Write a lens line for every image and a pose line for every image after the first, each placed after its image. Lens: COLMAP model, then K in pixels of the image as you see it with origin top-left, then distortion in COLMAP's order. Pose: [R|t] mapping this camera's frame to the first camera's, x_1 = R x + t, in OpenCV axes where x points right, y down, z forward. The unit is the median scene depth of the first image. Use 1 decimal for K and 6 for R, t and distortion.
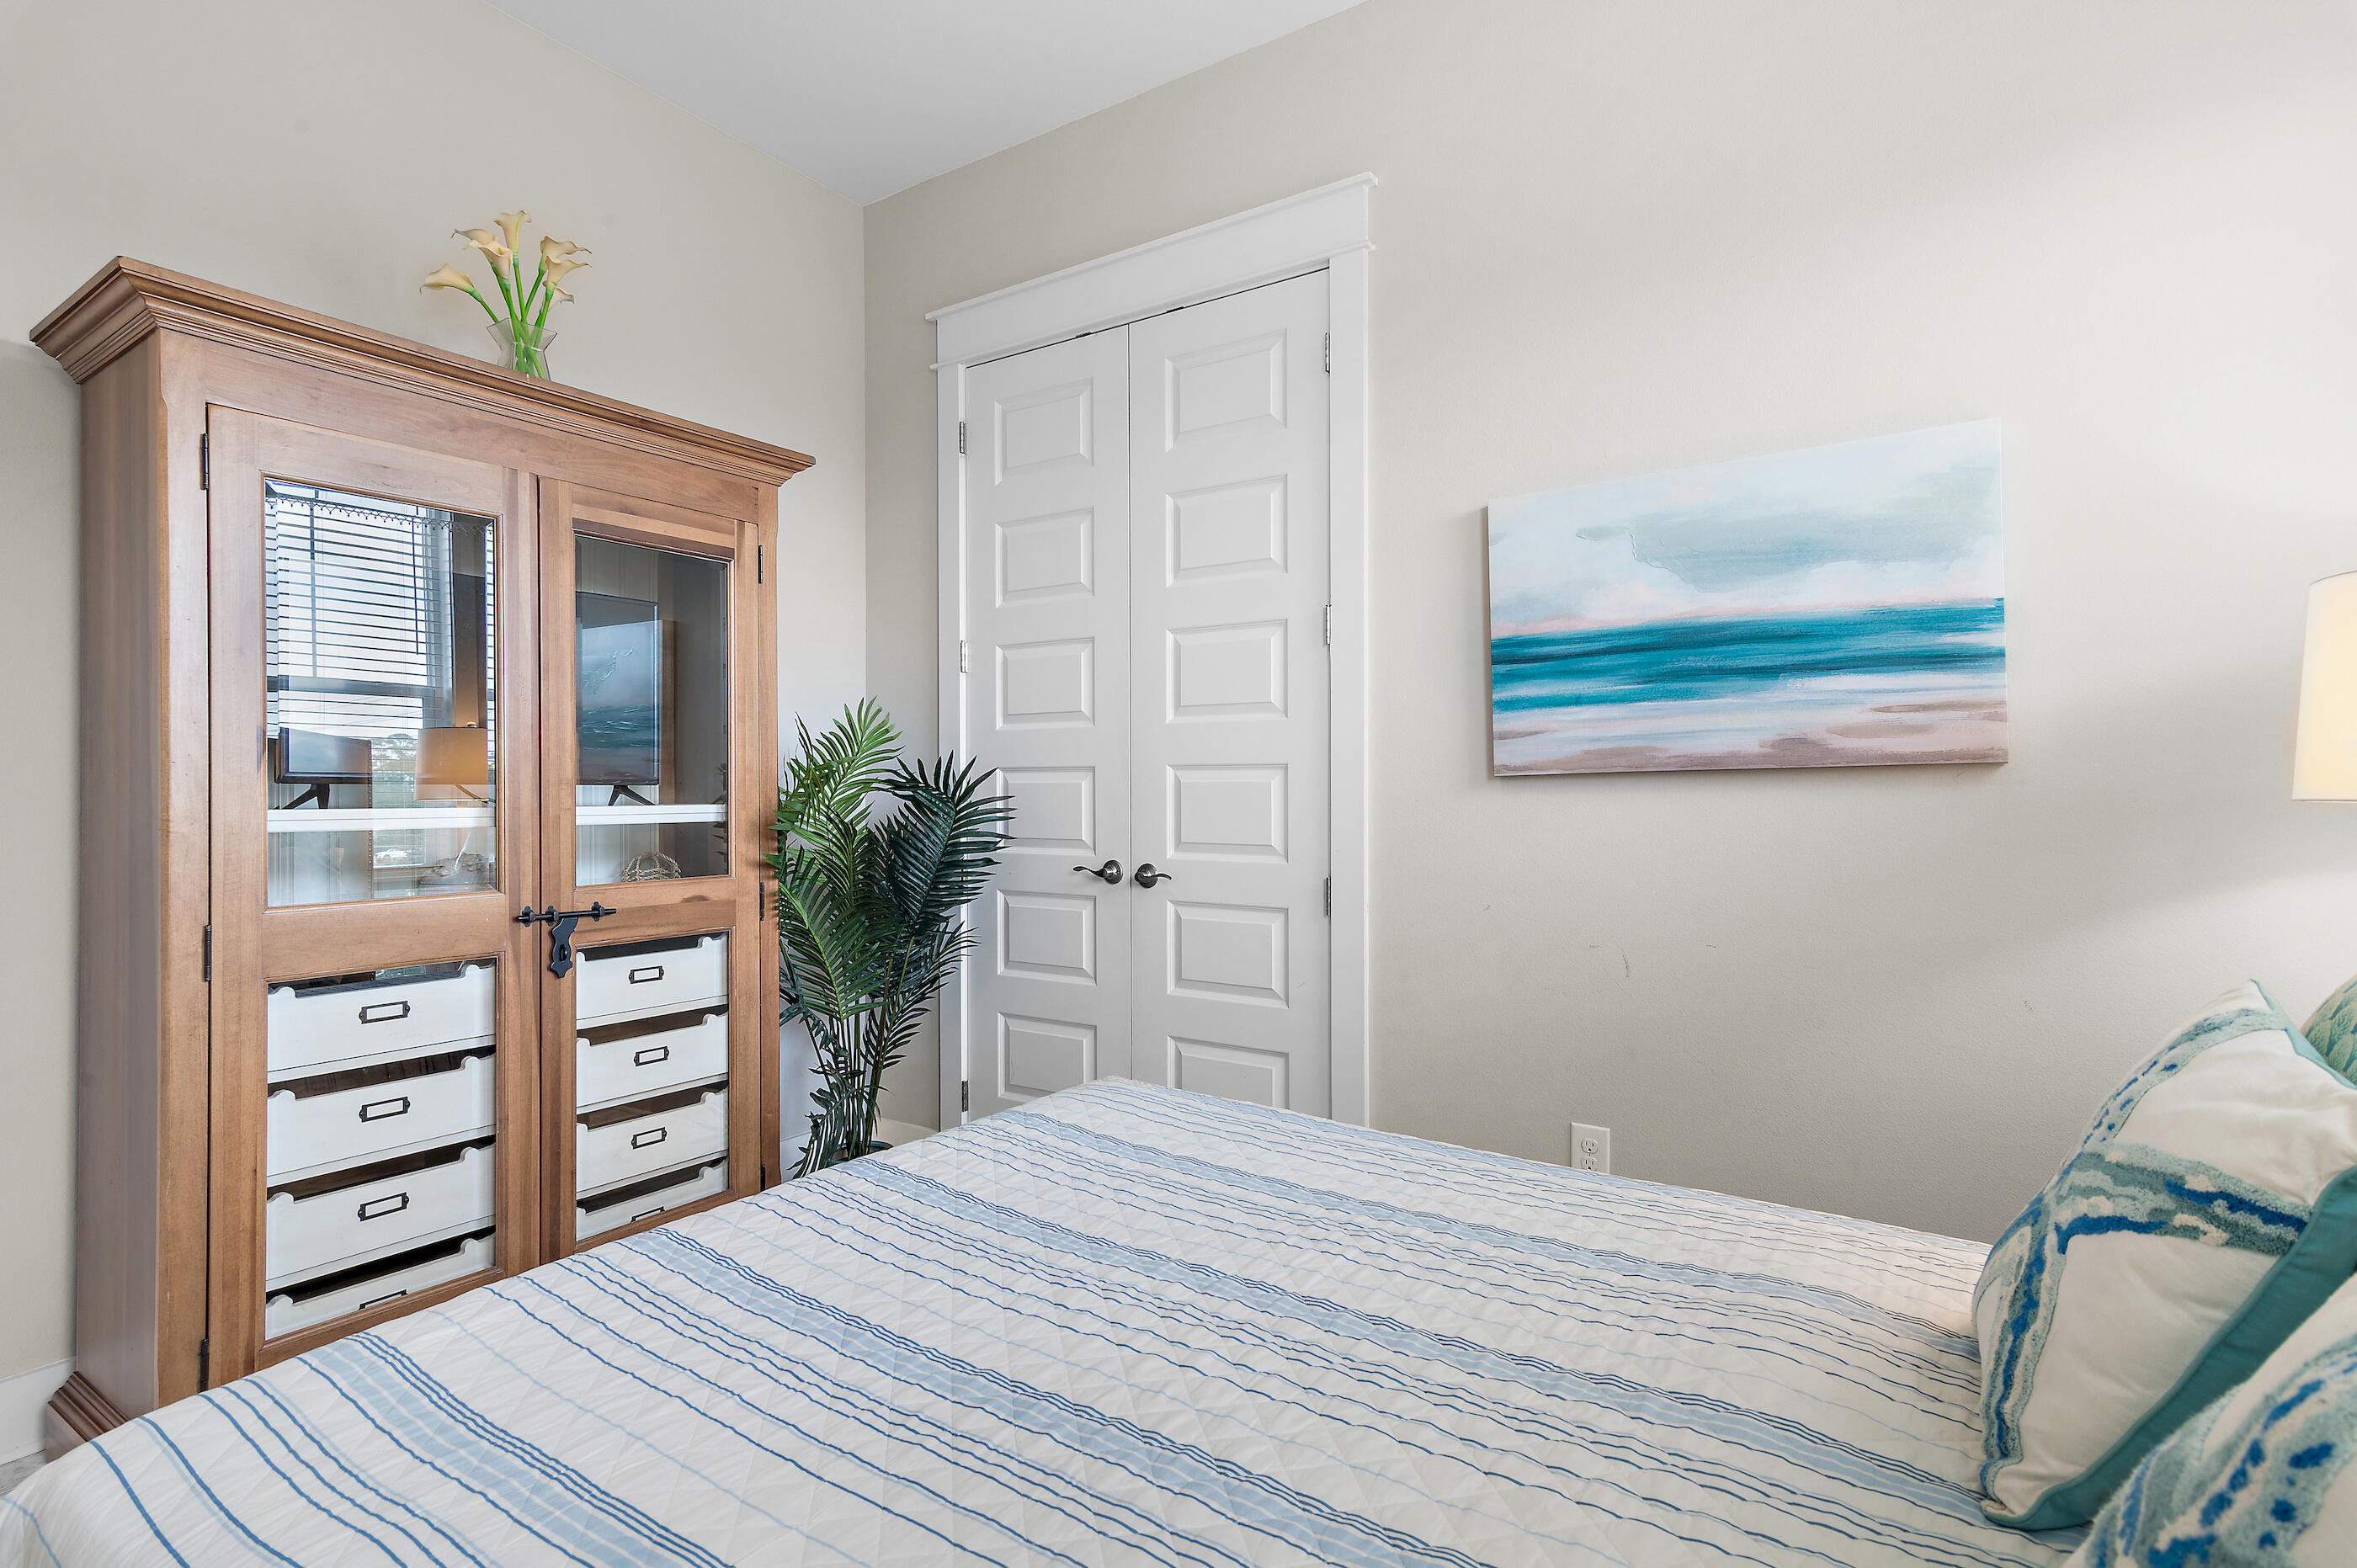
lens RADIAL K [[1163.1, 0, 1178.5], [0, 1163.1, 784.0], [0, 0, 1]] dist [-0.025338, -0.000366]
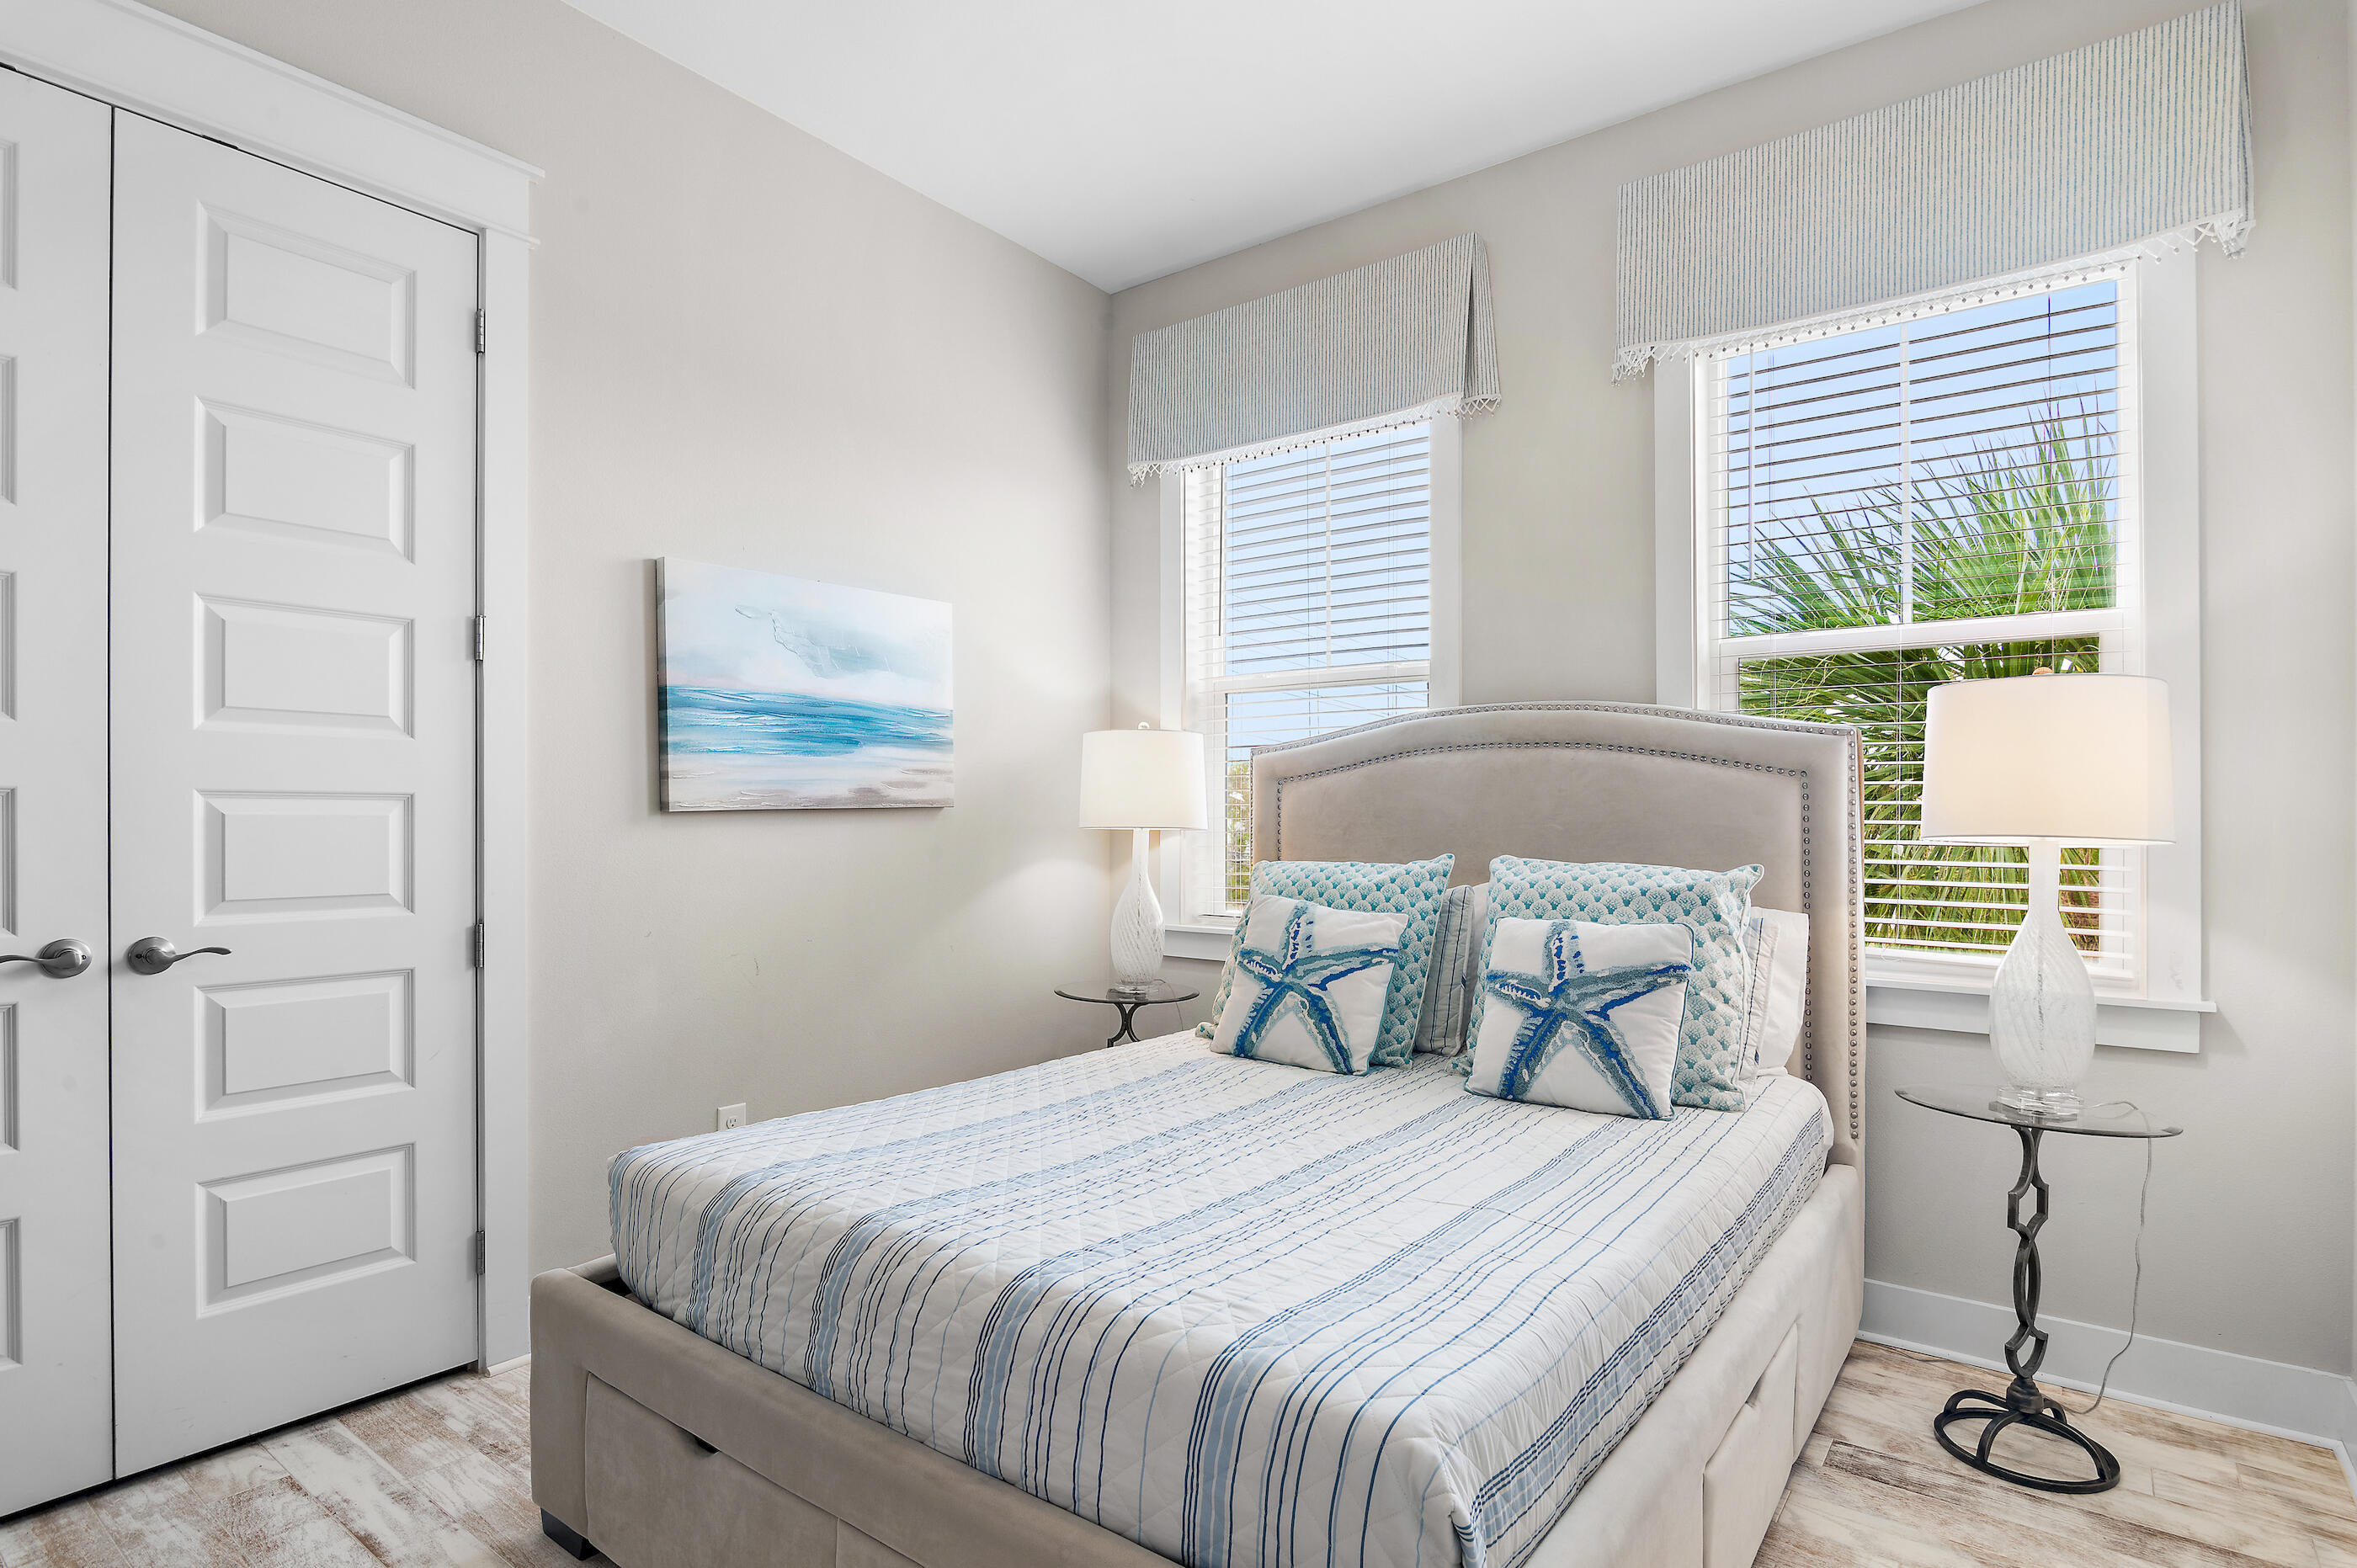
lens RADIAL K [[1163.1, 0, 1178.5], [0, 1163.1, 784.0], [0, 0, 1]] dist [-0.025338, -0.000366]
pose [[0.032437, 0.025175, 0.999157, -0.797641], [-0.008415, 0.999654, -0.024914, -0.009696], [-0.999438, -0.007600, 0.032638, 0.475718]]
